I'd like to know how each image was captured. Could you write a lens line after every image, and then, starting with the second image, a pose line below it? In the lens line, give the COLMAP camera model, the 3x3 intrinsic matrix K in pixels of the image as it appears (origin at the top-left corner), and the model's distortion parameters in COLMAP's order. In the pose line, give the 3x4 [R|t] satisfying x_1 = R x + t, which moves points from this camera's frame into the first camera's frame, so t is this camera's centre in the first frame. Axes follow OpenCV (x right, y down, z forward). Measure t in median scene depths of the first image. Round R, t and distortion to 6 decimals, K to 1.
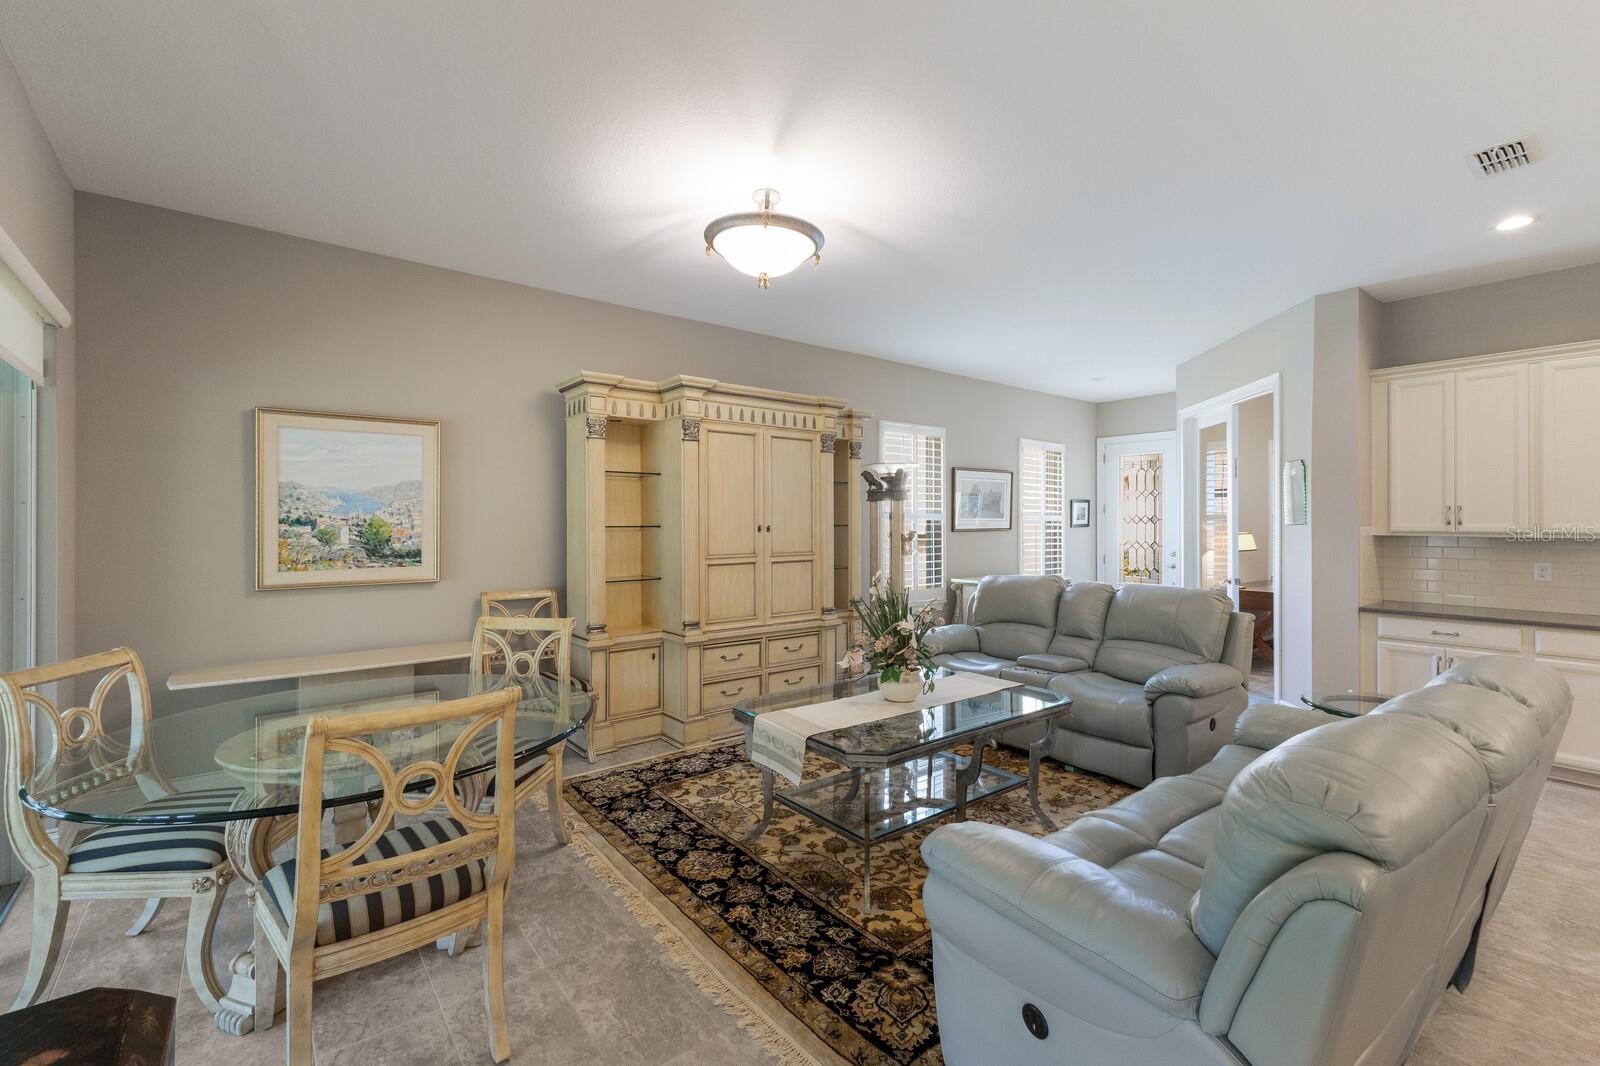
lens RADIAL K [[691.3, 0, 806.7], [0, 691.3, 518.1], [0, 0, 1]] dist [0.012553, 0.000073]
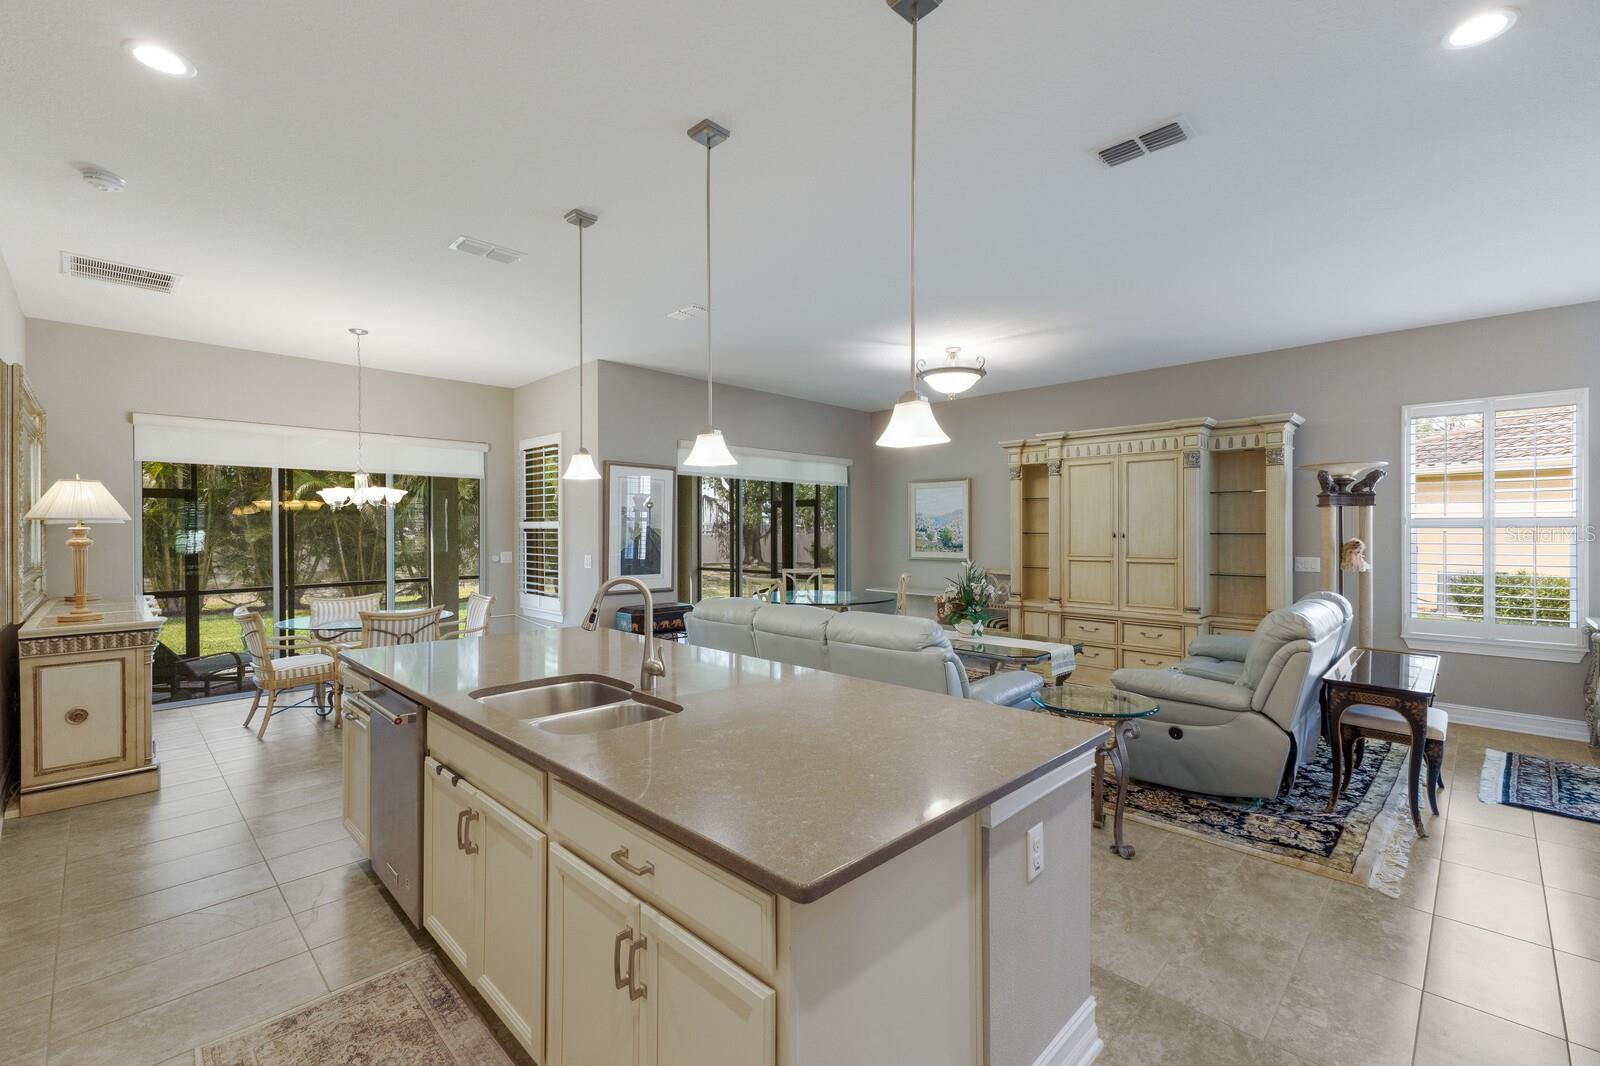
lens RADIAL K [[692.9, 0, 808.3], [0, 692.9, 537.1], [0, 0, 1]] dist [0.013865, -0.000090]
pose [[0.126156, 0.011104, -0.991948, 1.315573], [0.005416, 0.999915, 0.011882, -0.000195], [0.991996, -0.006871, 0.126085, 0.309942]]
